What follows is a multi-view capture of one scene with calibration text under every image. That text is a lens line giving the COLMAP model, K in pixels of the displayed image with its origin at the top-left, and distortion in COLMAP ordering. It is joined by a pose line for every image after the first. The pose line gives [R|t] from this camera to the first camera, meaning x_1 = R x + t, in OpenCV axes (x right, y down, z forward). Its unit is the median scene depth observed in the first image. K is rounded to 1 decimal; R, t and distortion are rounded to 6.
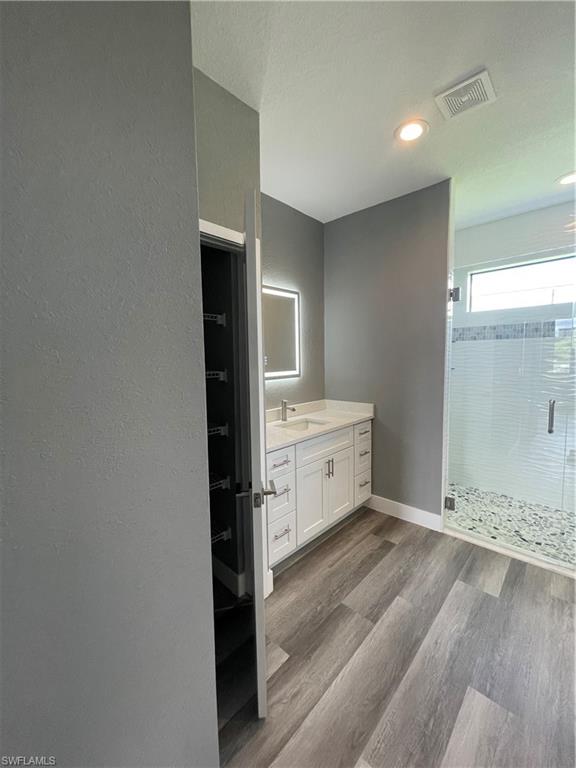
lens RADIAL K [[309.1, 0, 286.1], [0, 309.1, 382.7], [0, 0, 1]] dist [-0.000990, -0.000160]
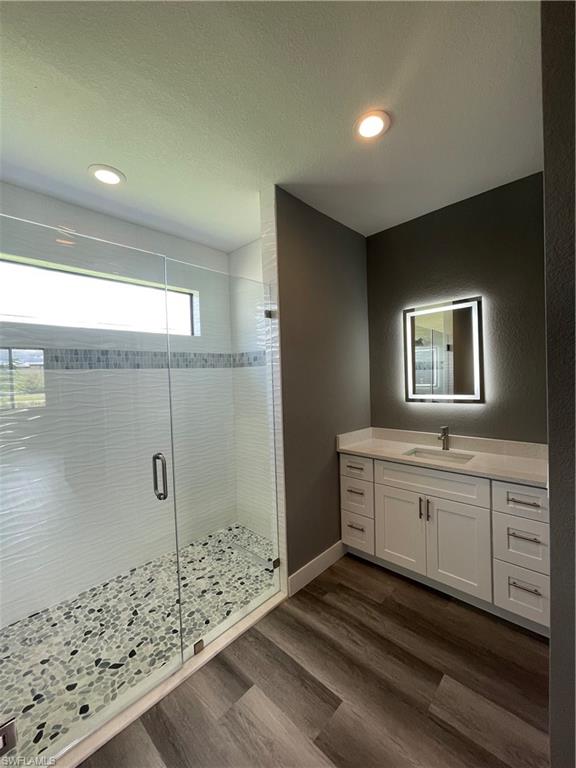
lens RADIAL K [[309.1, 0, 286.1], [0, 309.1, 382.7], [0, 0, 1]] dist [-0.000990, -0.000160]
pose [[0.000731, -0.004892, 0.999988, 0.106502], [0.111857, 0.993713, 0.004780, -0.074363], [-0.993724, 0.111852, 0.001273, 0.604894]]
